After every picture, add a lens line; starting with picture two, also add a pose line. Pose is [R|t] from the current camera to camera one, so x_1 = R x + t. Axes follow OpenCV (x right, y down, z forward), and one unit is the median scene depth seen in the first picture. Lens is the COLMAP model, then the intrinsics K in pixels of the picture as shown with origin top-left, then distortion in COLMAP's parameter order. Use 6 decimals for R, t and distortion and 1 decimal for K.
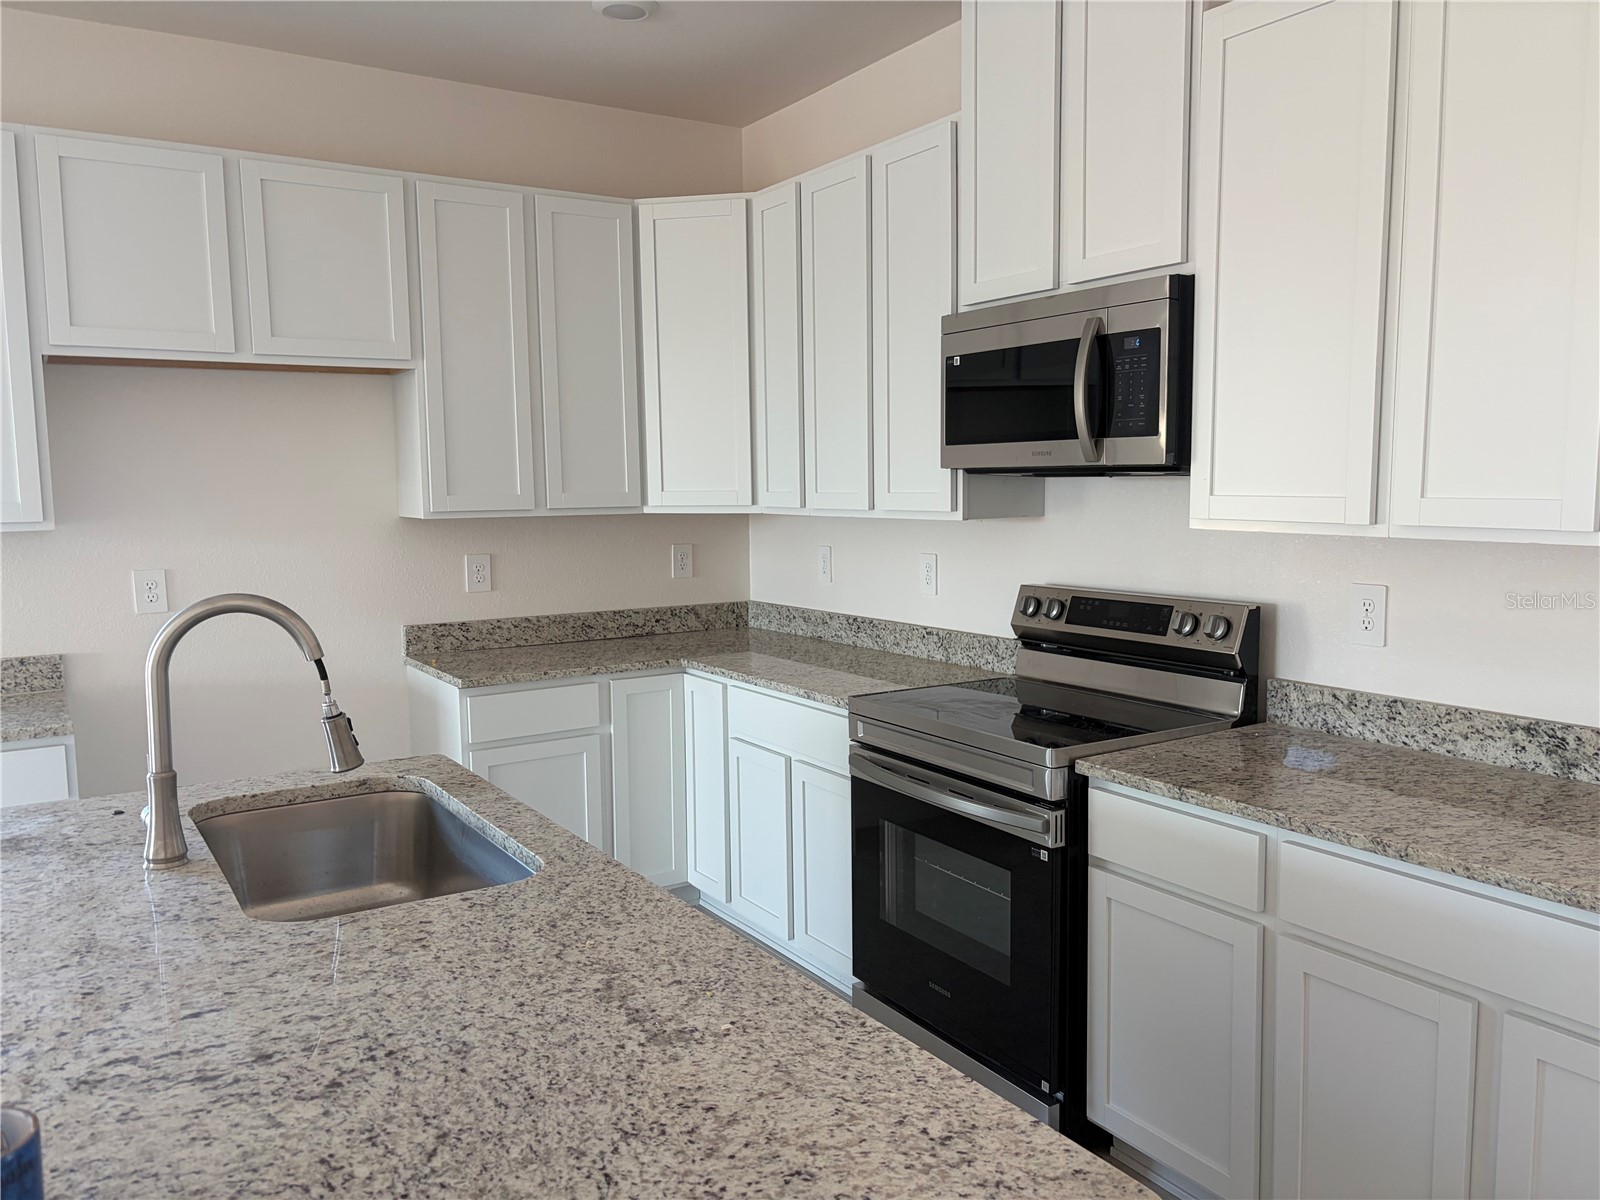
lens RADIAL K [[1220.2, 0, 800.0], [0, 1220.2, 600.0], [0, 0, 1]] dist [0.002847, 0.002577]
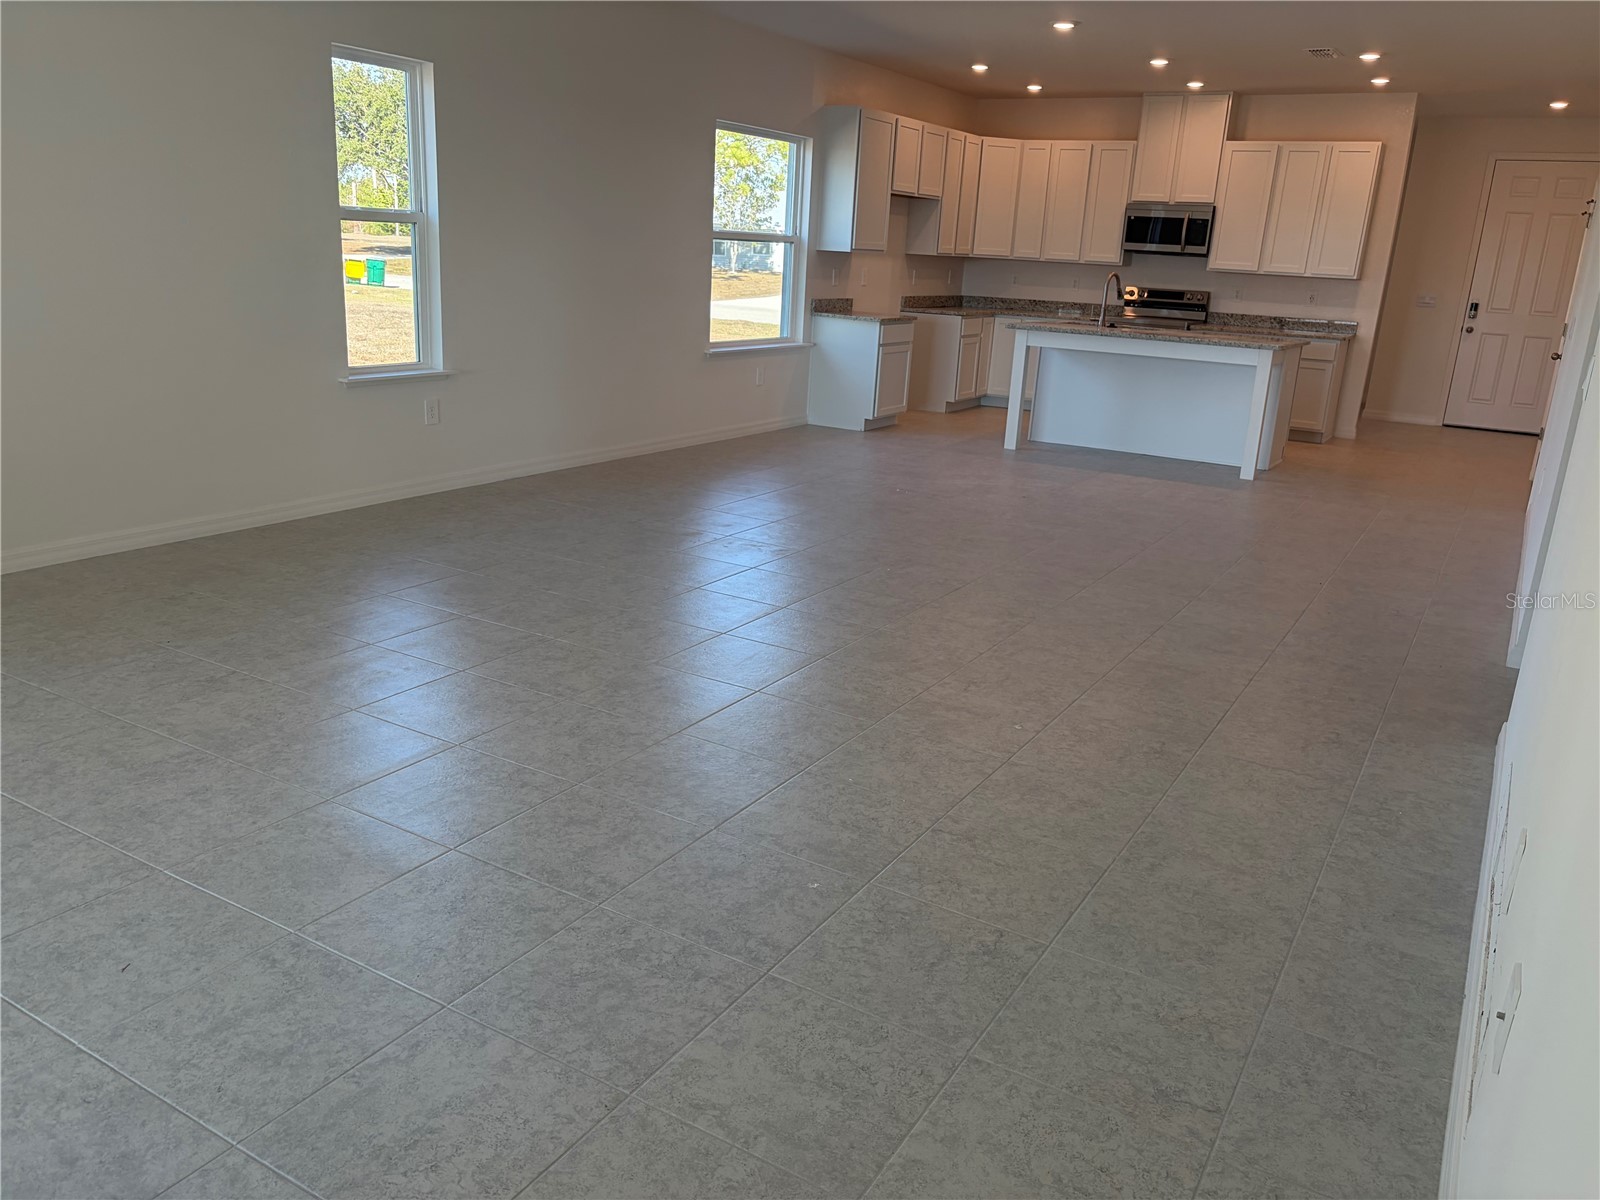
lens RADIAL K [[1220.2, 0, 800.0], [0, 1220.2, 600.0], [0, 0, 1]] dist [0.002847, 0.002577]
pose [[0.893188, -0.069252, 0.444319, -2.568069], [-0.017949, 0.981793, 0.189105, 0.253896], [-0.449325, -0.176882, 0.875683, -1.983778]]
